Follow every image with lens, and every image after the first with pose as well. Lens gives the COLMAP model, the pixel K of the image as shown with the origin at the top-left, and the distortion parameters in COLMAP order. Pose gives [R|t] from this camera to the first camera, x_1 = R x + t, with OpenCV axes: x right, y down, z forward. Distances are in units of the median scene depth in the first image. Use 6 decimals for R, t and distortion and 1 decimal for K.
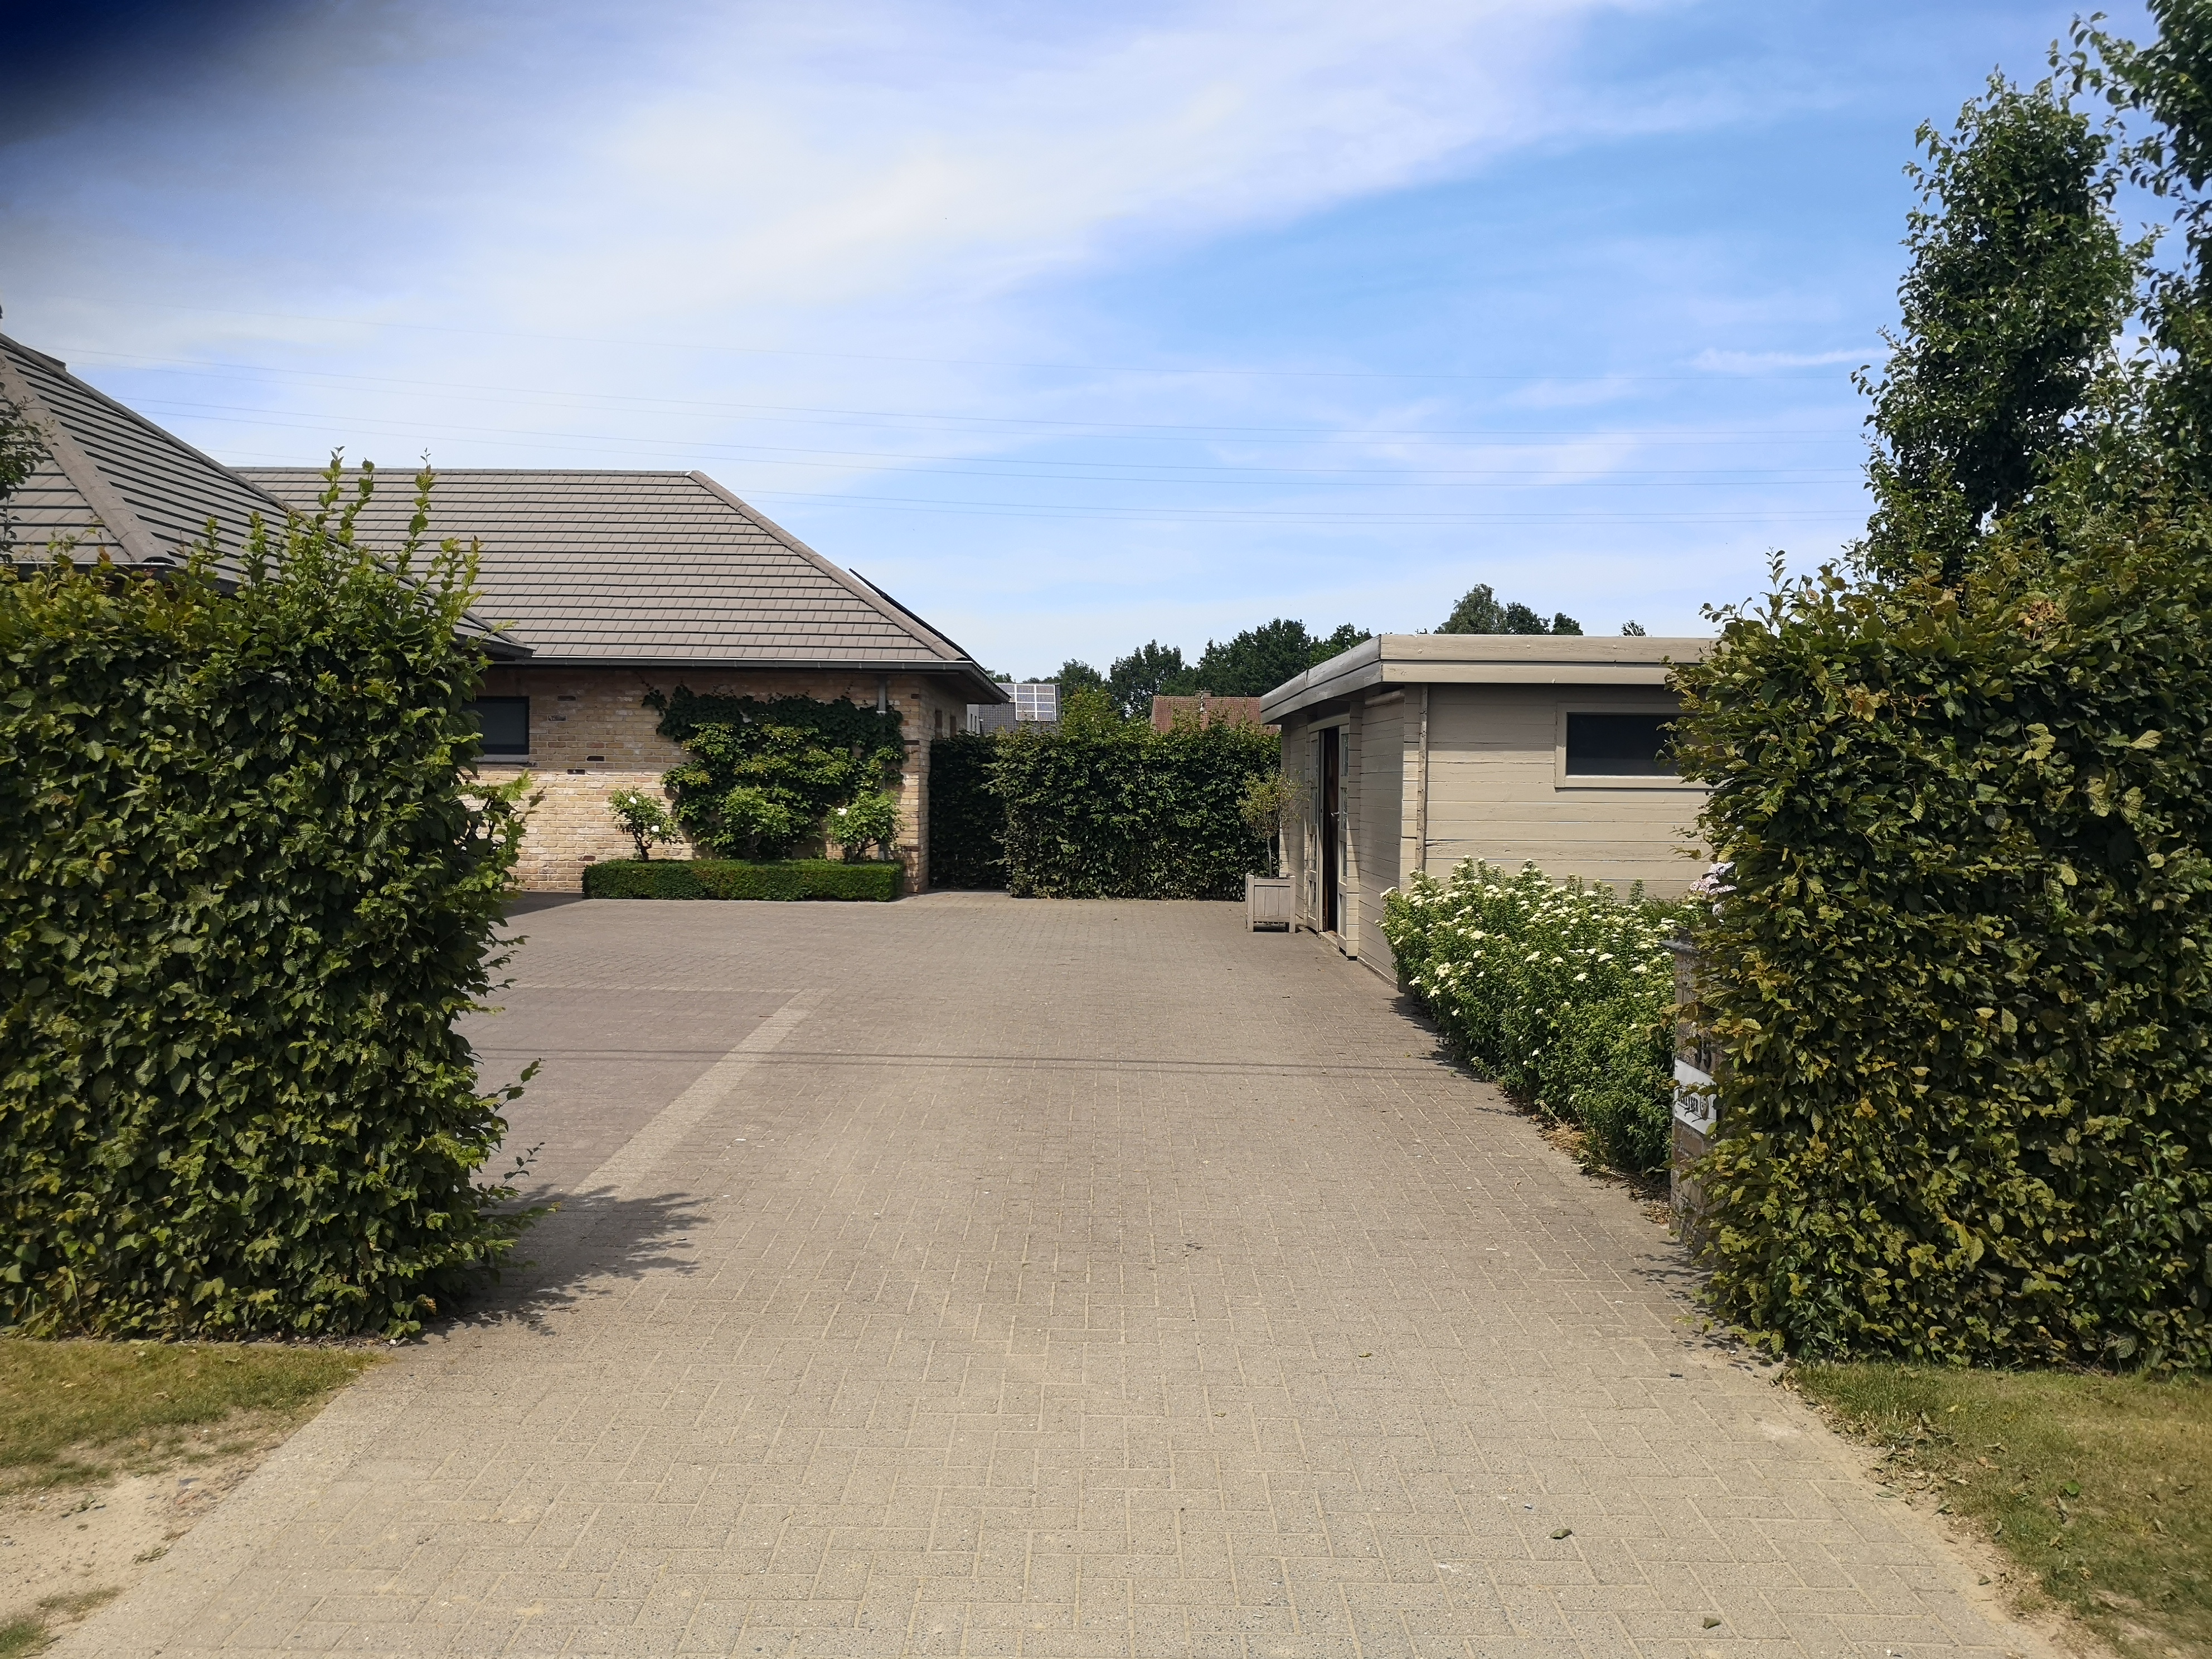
lens RADIAL K [[1686.4, 0, 1106.0], [0, 1686.4, 829.5], [0, 0, 1]] dist [0.087226, -0.121970]
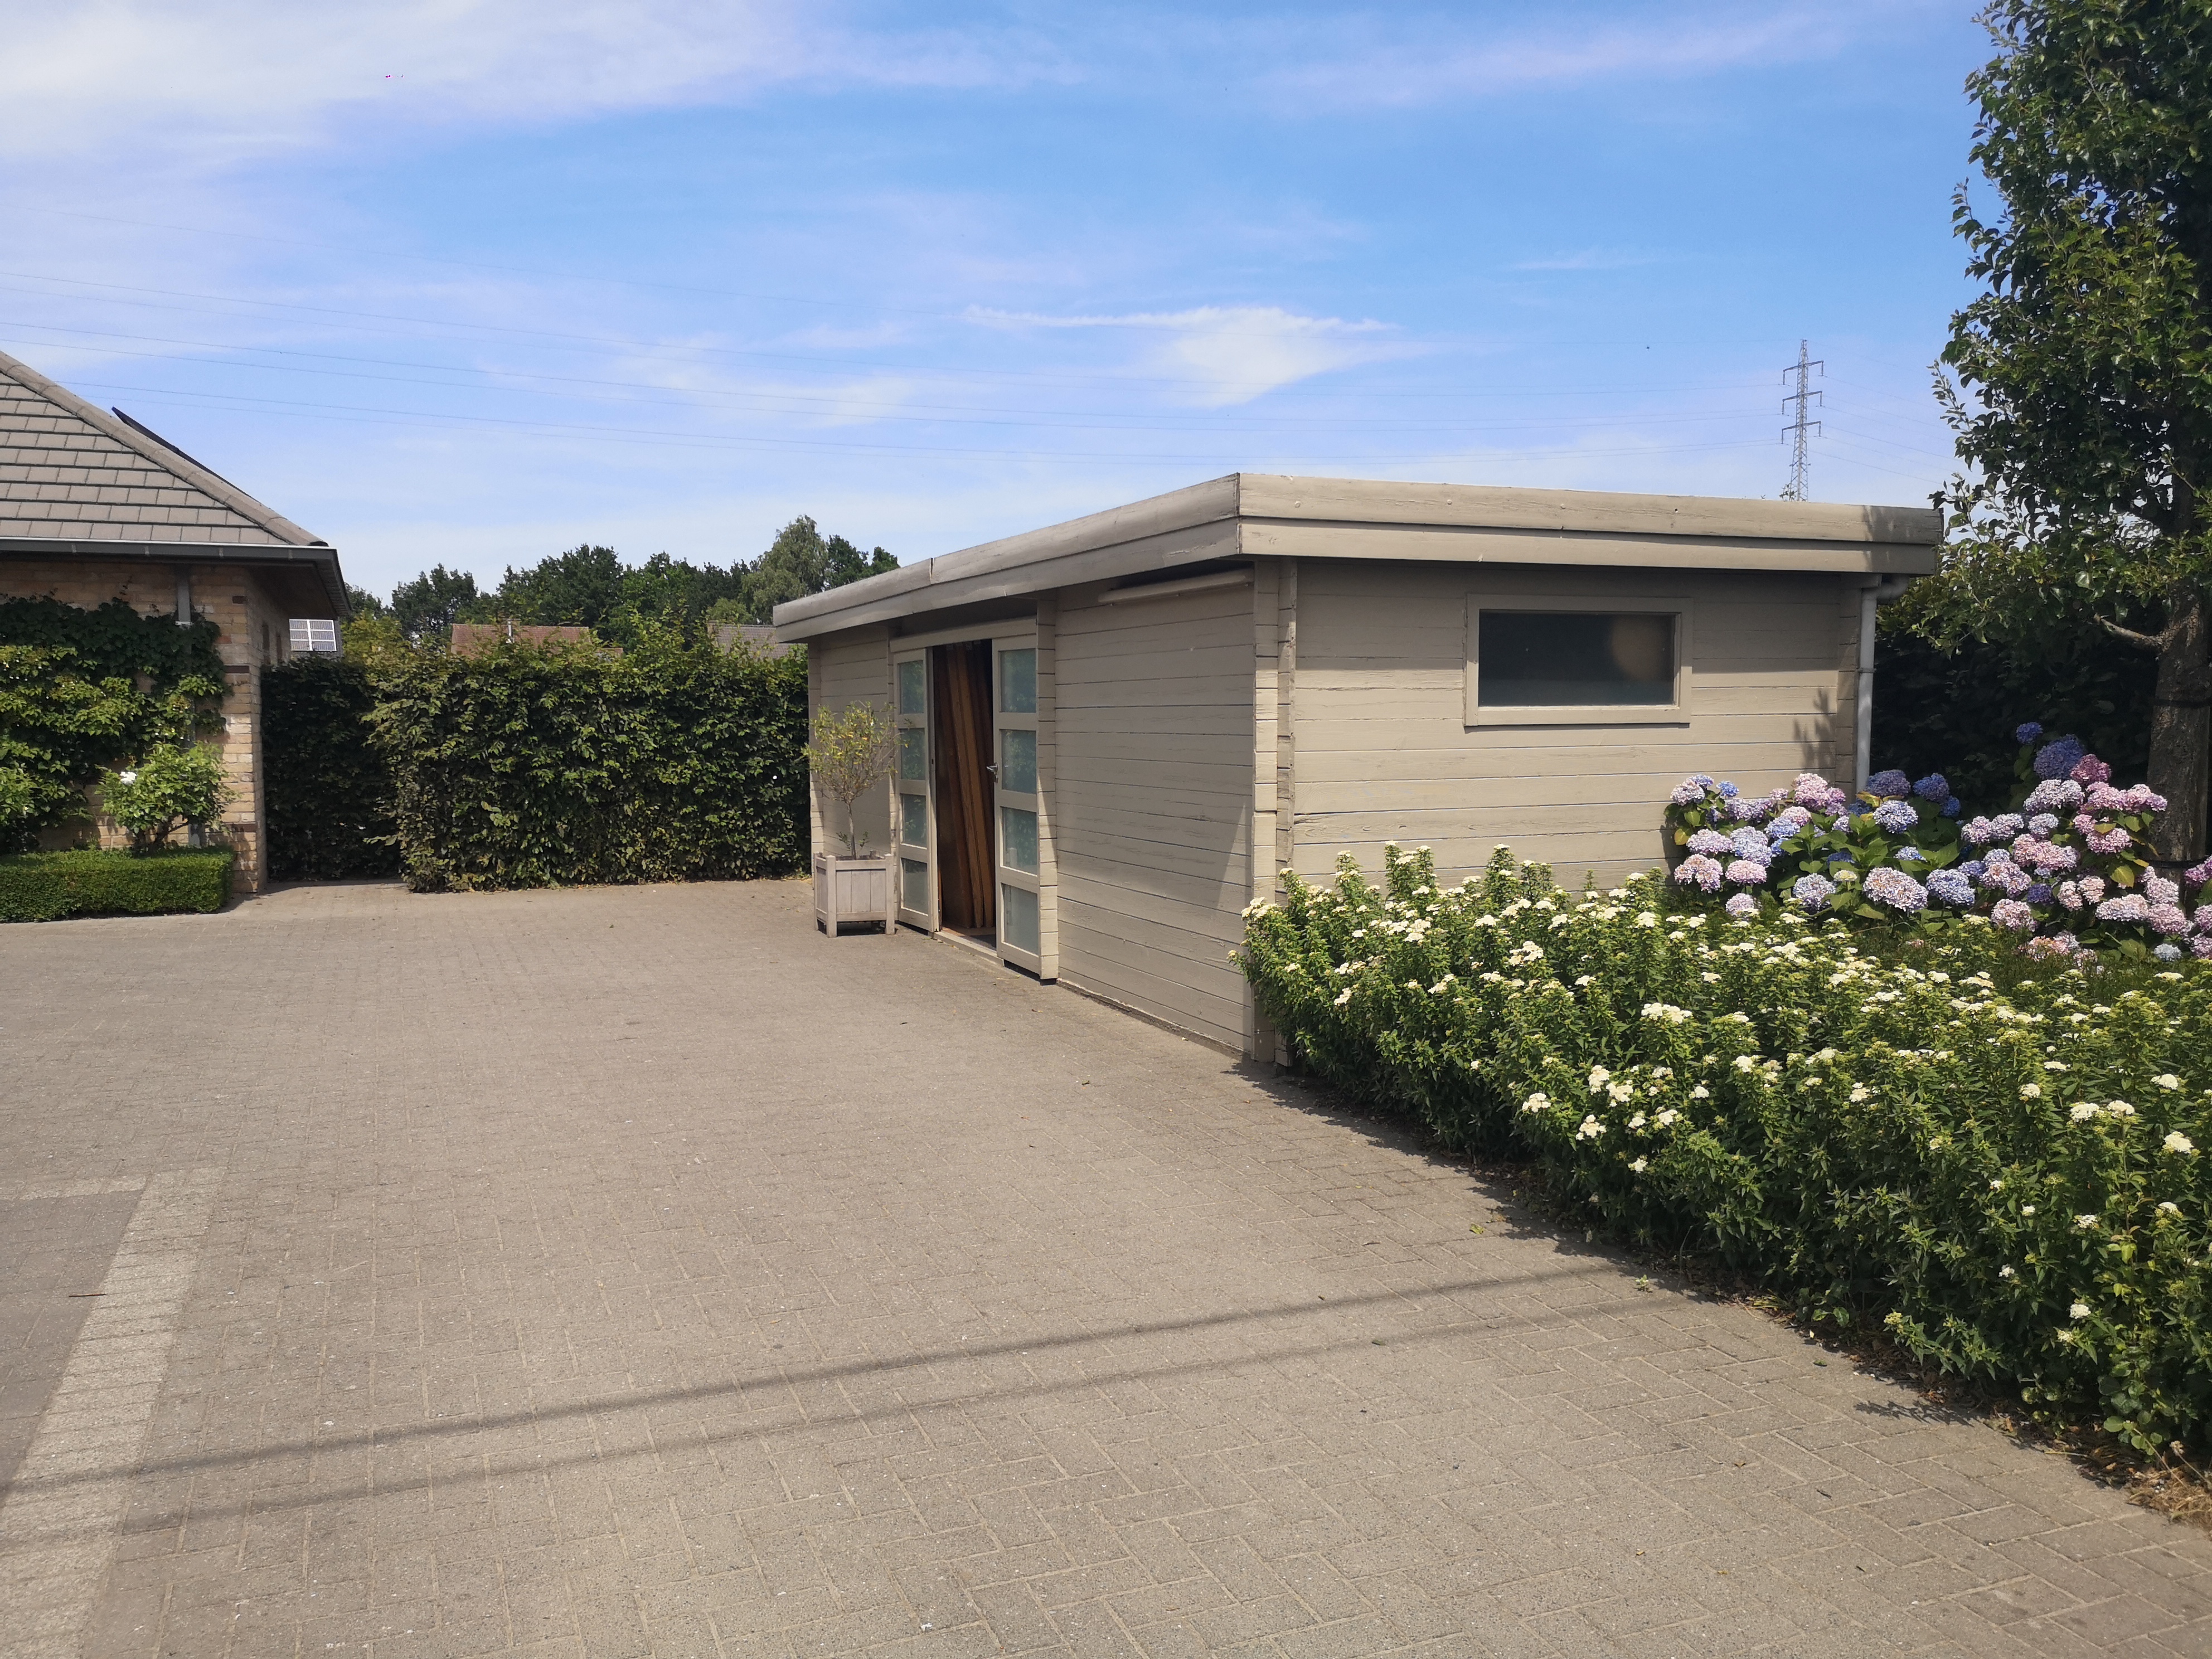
lens RADIAL K [[1686.4, 0, 1106.0], [0, 1686.4, 829.5], [0, 0, 1]] dist [0.087226, -0.121970]
pose [[0.923107, -0.041653, 0.382281, -0.060465], [0.026422, 0.998637, 0.045011, -0.009776], [-0.383635, -0.031449, 0.922949, 0.246663]]
